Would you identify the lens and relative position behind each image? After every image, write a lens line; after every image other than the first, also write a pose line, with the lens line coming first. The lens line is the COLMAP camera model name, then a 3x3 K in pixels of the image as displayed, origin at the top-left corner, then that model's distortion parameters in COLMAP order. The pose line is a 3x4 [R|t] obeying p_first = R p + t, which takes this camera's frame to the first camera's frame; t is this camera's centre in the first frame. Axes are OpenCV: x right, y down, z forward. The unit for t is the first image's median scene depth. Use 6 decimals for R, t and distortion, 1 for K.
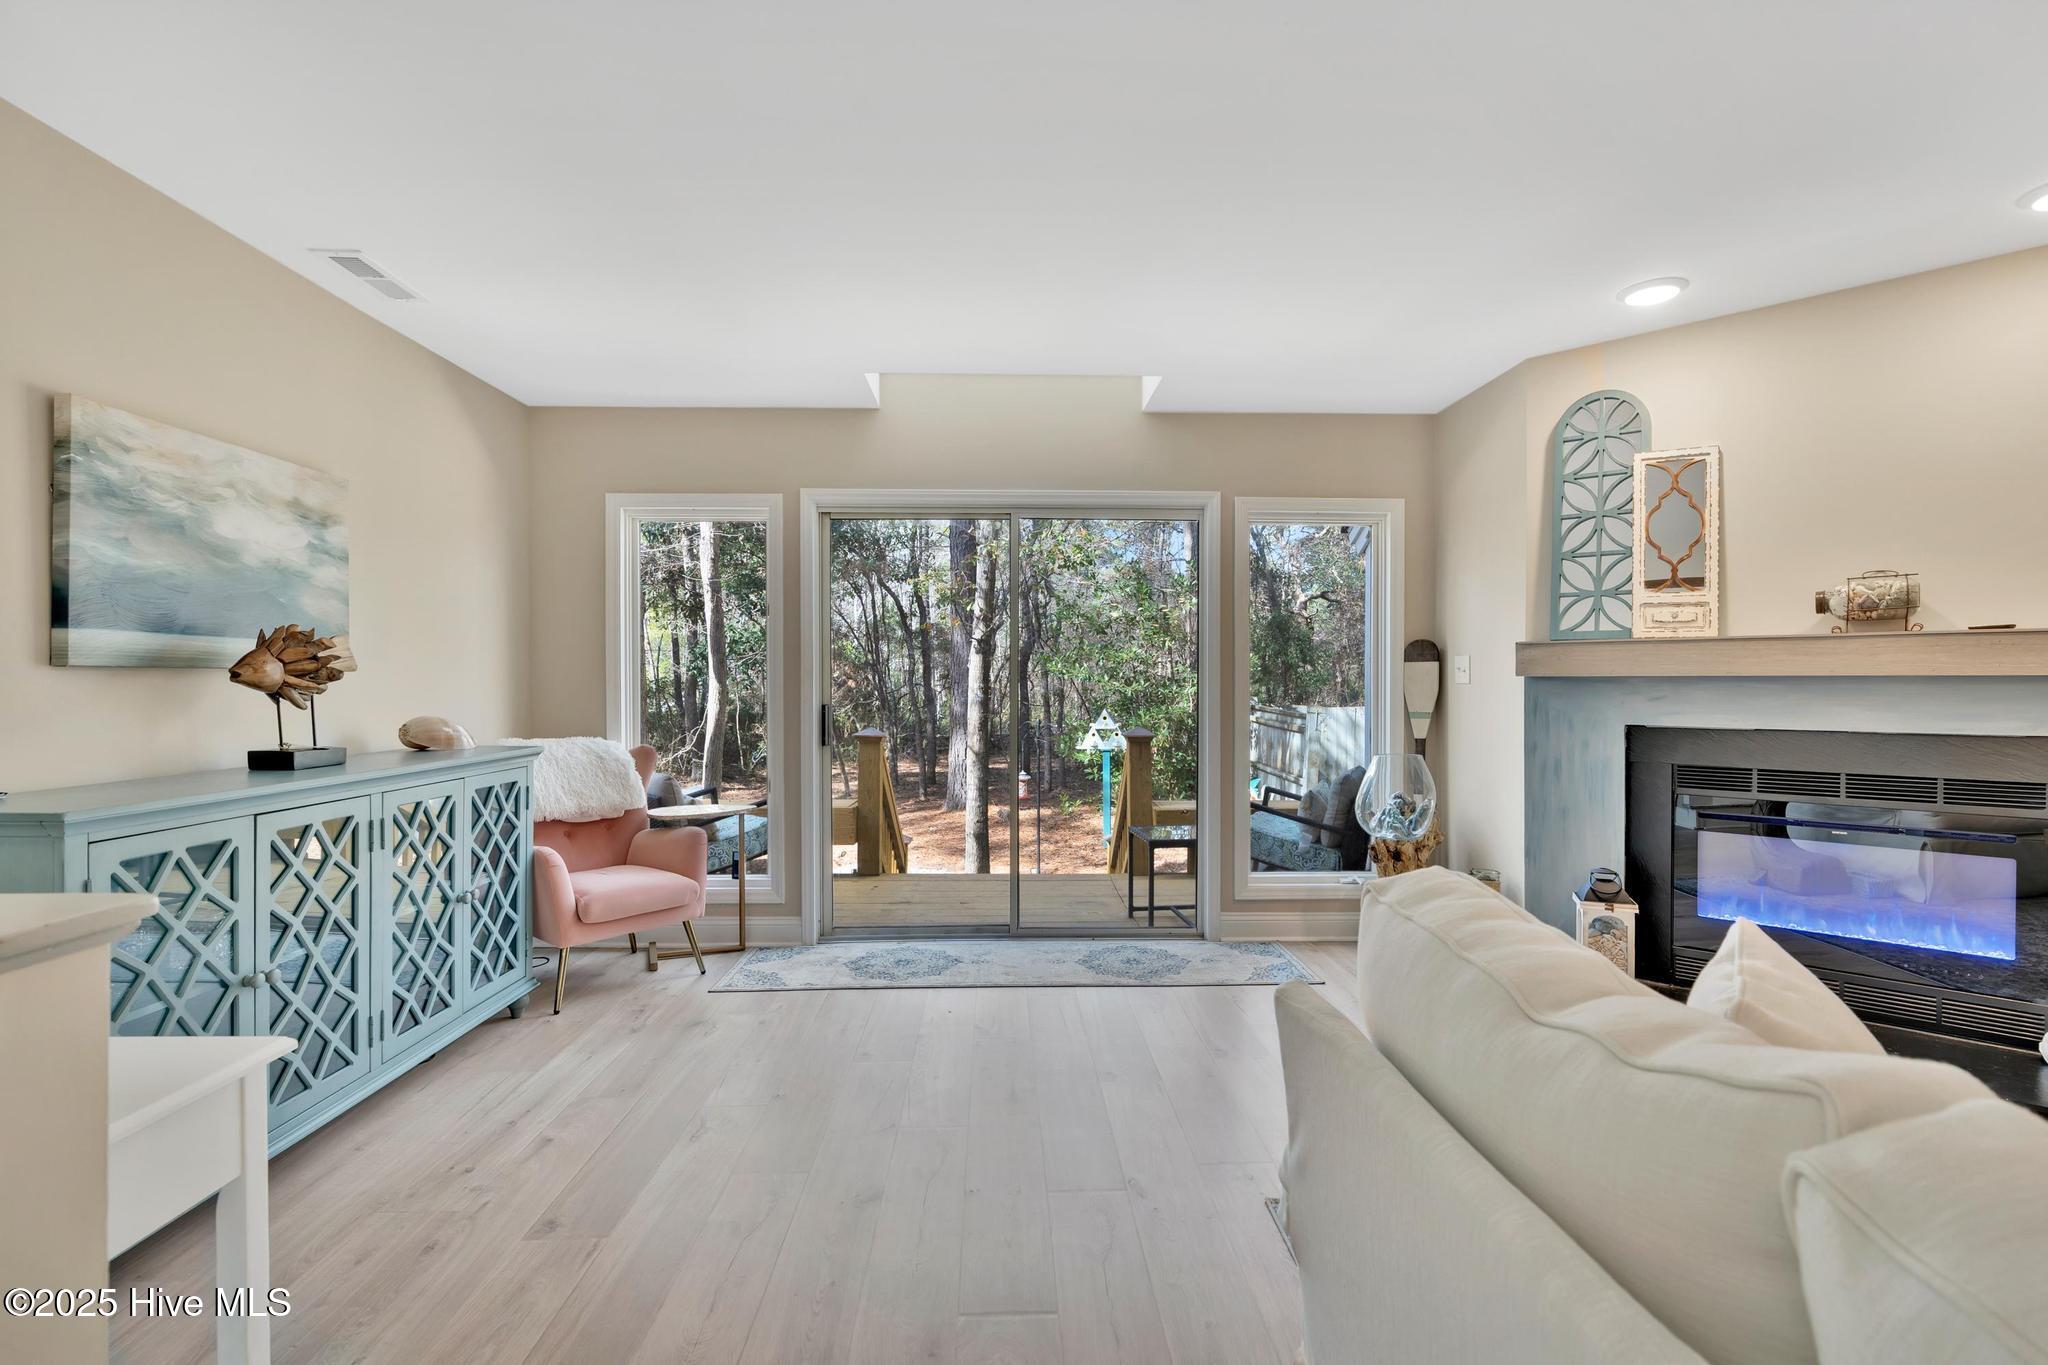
lens RADIAL K [[945.8, 0, 1057.6], [0, 945.8, 688.4], [0, 0, 1]] dist [-0.006799, 0.000302]
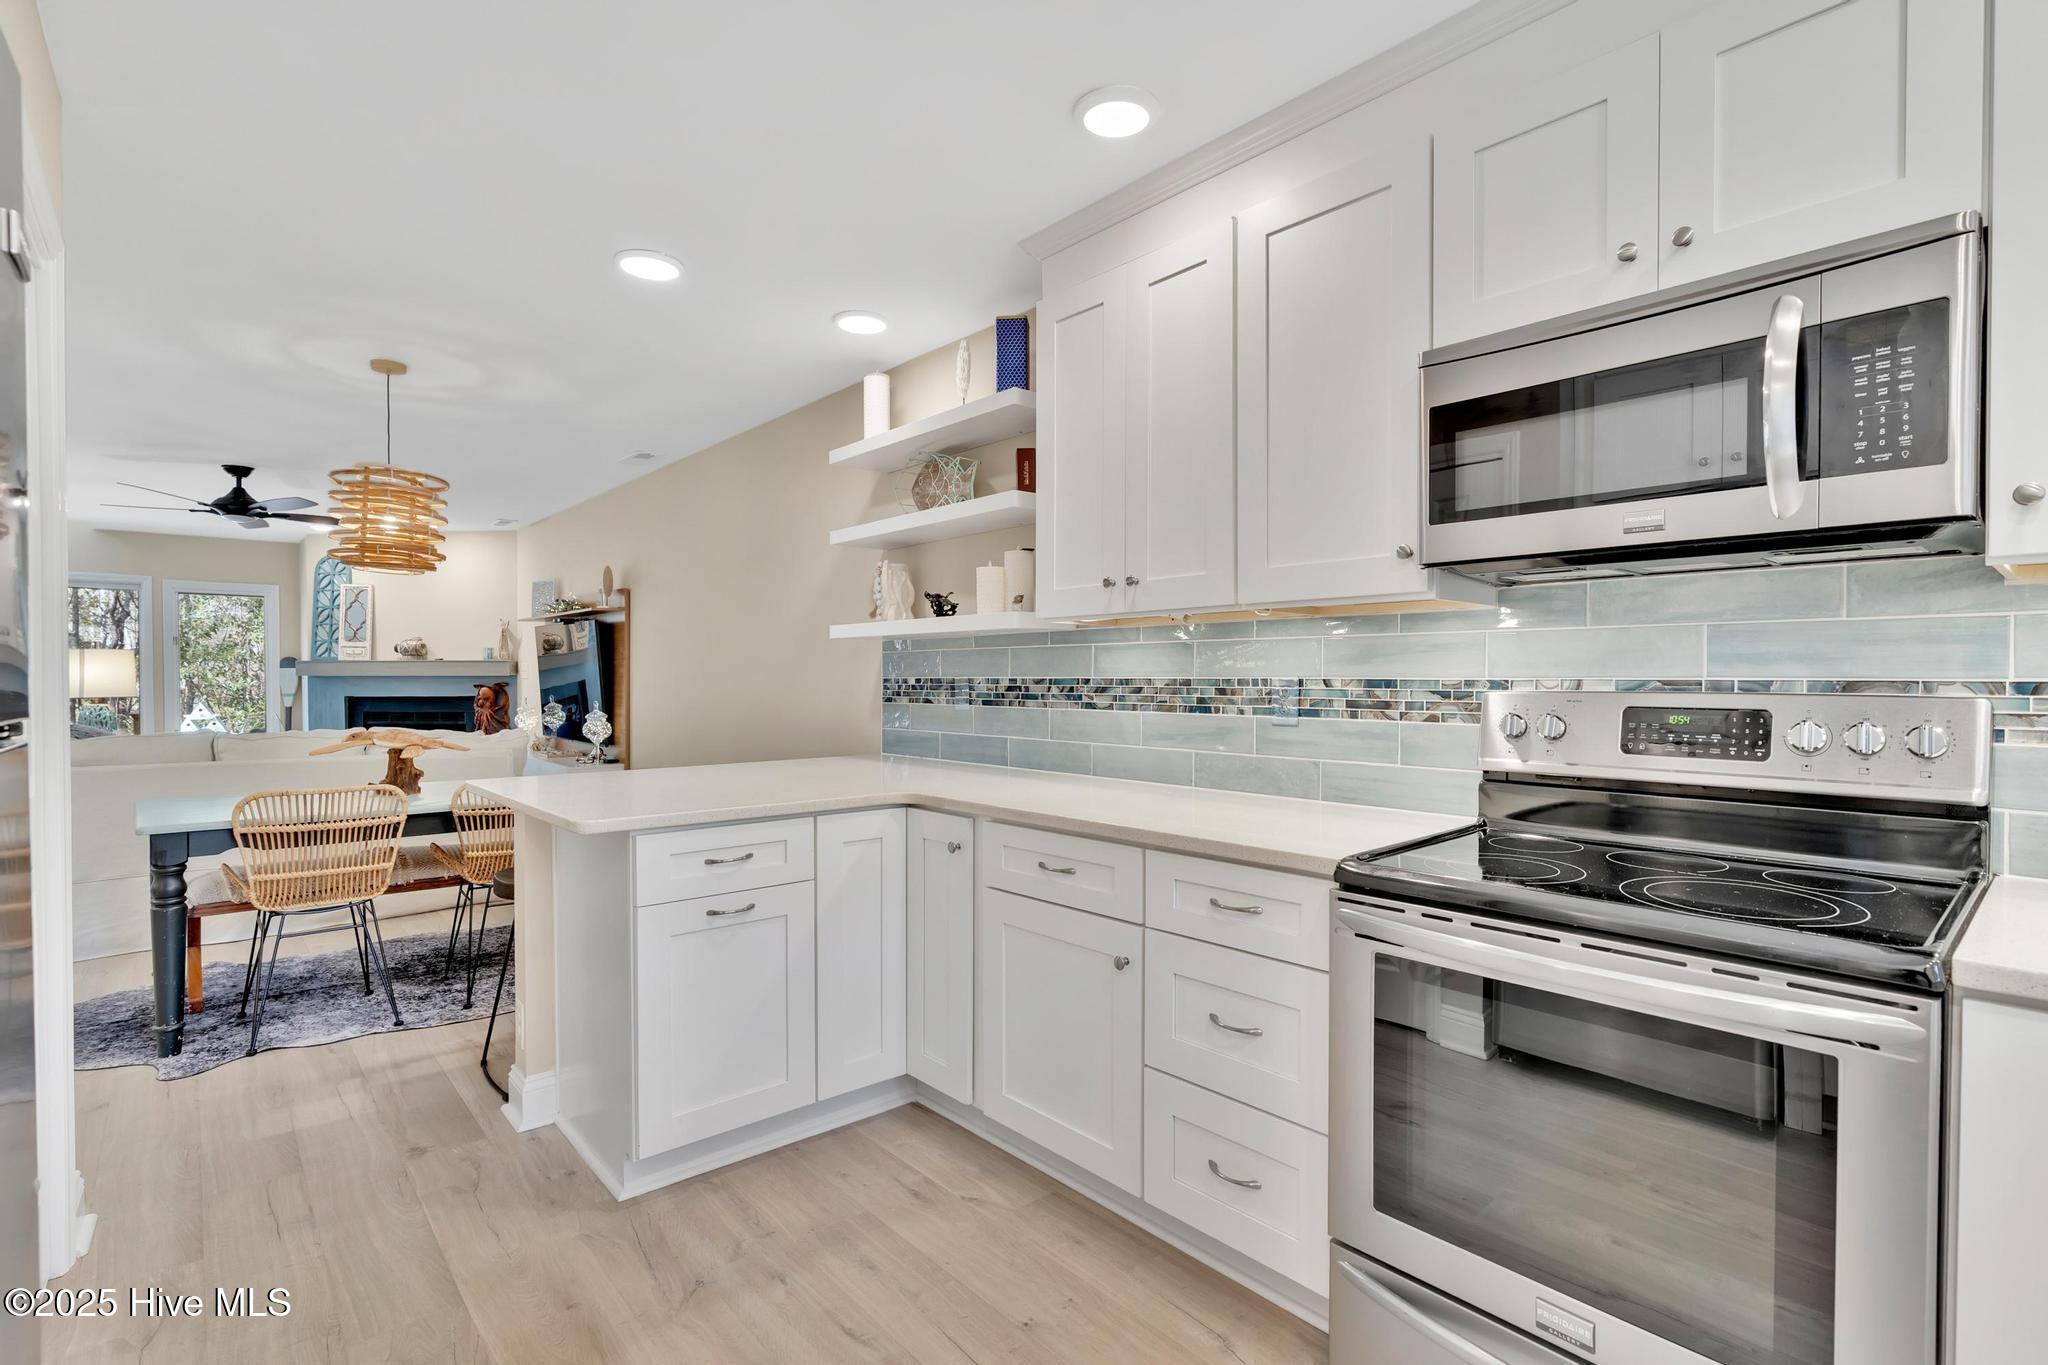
lens RADIAL K [[945.8, 0, 1018.1], [0, 945.8, 687.0], [0, 0, 1]] dist [-0.006799, 0.000302]
pose [[0.789968, -0.005783, 0.613121, 0.441648], [0.007656, 0.999971, -0.000432, 0.031243], [-0.613101, 0.005035, 0.789989, -1.907392]]
